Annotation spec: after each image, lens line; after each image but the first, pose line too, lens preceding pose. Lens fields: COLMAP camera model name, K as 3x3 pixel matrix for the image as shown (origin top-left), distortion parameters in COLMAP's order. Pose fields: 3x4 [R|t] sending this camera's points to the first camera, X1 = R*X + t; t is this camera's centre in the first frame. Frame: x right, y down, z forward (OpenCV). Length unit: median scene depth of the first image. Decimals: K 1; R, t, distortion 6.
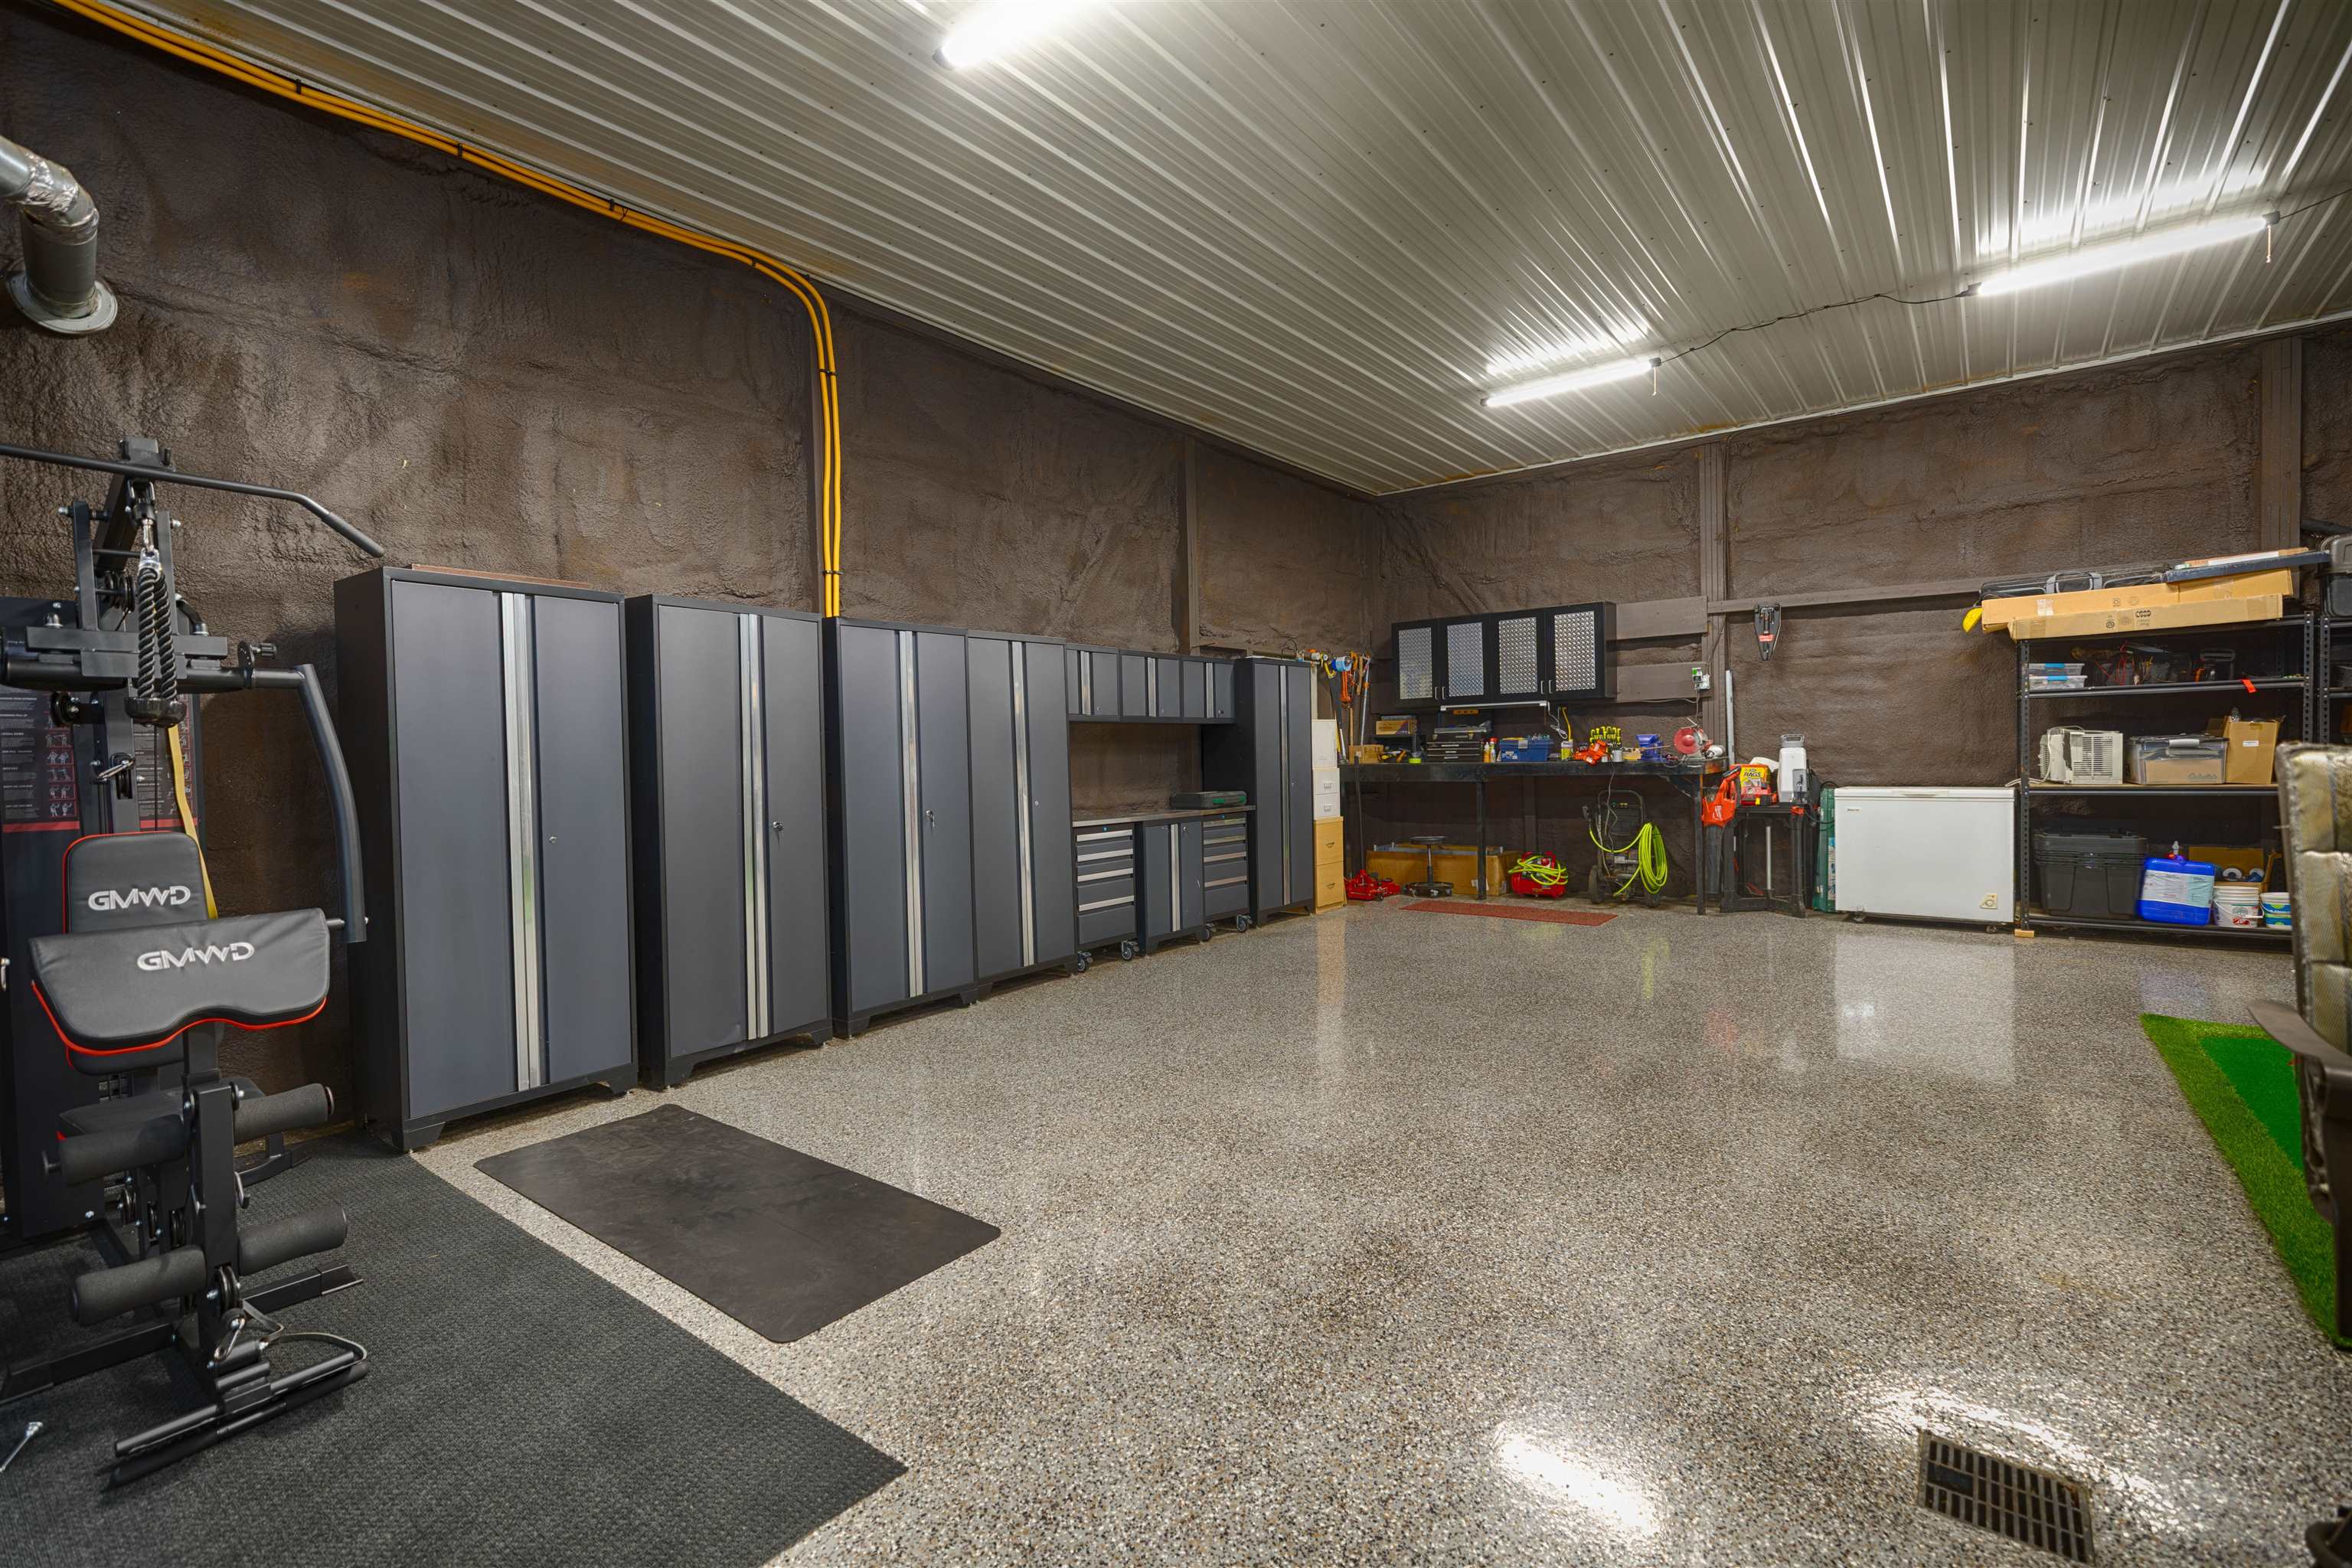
lens RADIAL K [[1085.4, 0, 1182.8], [0, 1085.4, 778.3], [0, 0, 1]] dist [0.003817, 0.001893]
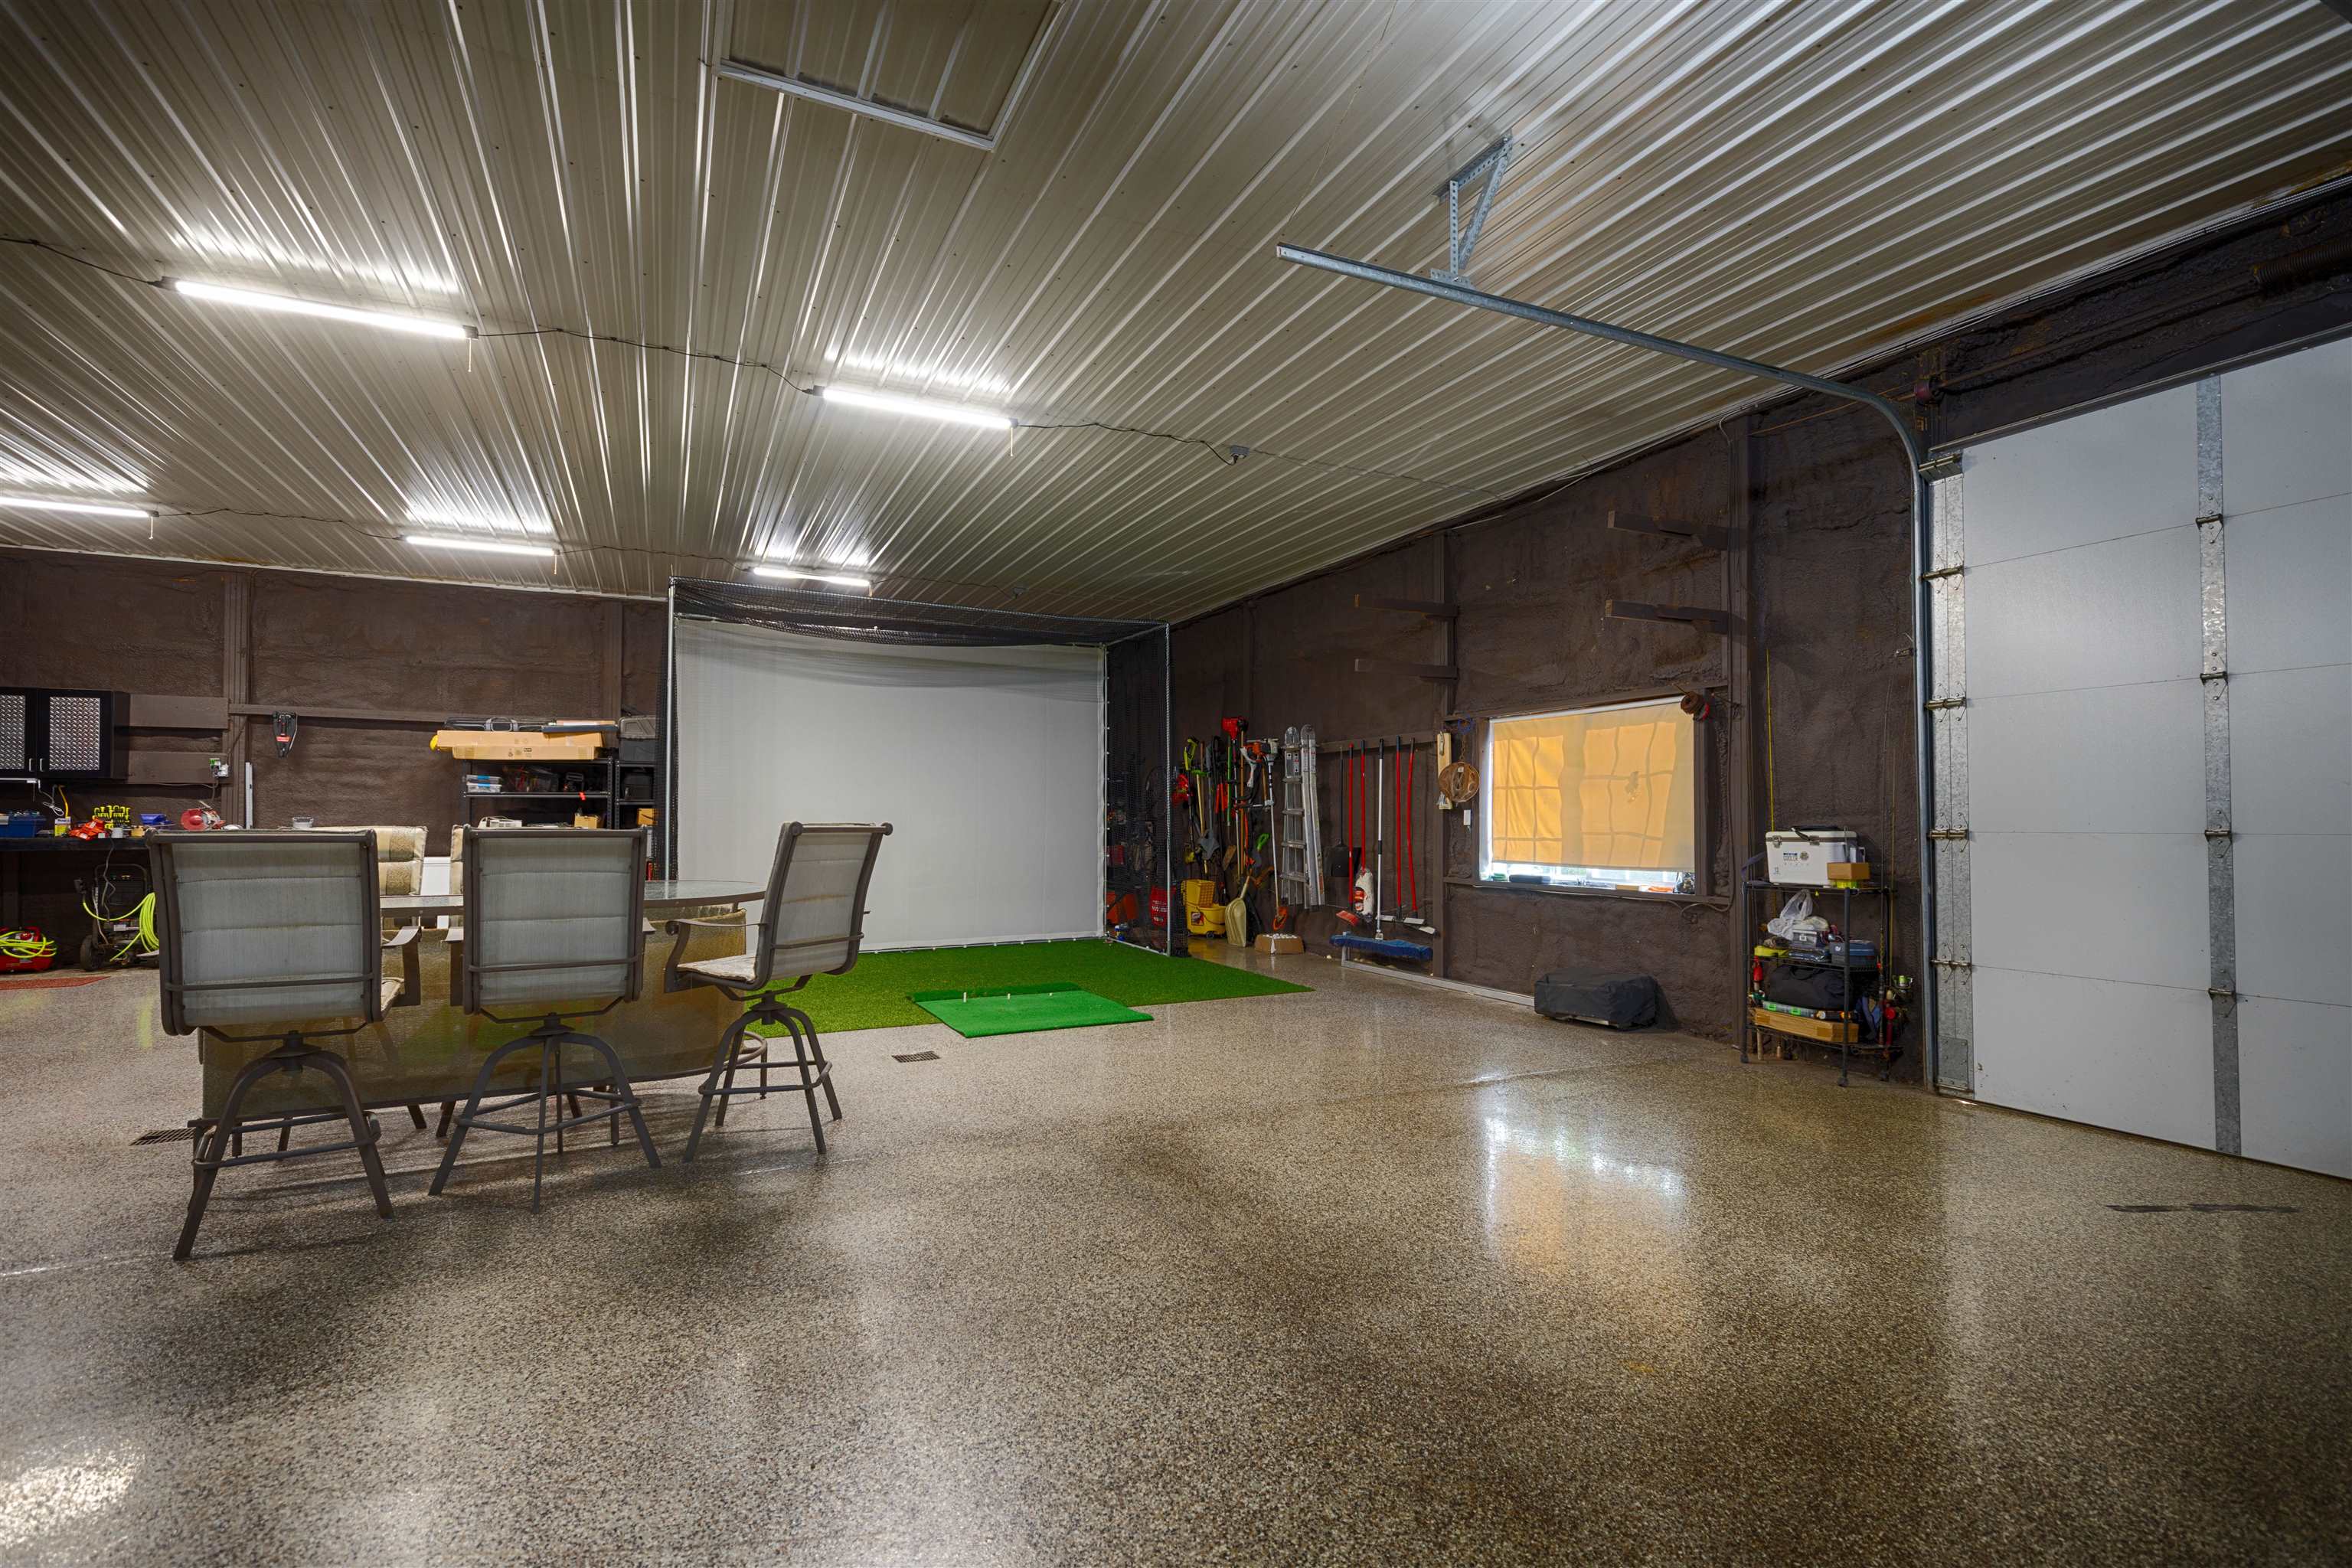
lens RADIAL K [[1085.4, 0, 1199.0], [0, 1085.4, 792.2], [0, 0, 1]] dist [0.003817, 0.001893]
pose [[0.455366, 0.044319, 0.889201, -0.090347], [0.011313, 0.998392, -0.055555, 0.012579], [-0.890233, 0.035358, 0.454132, -0.491588]]
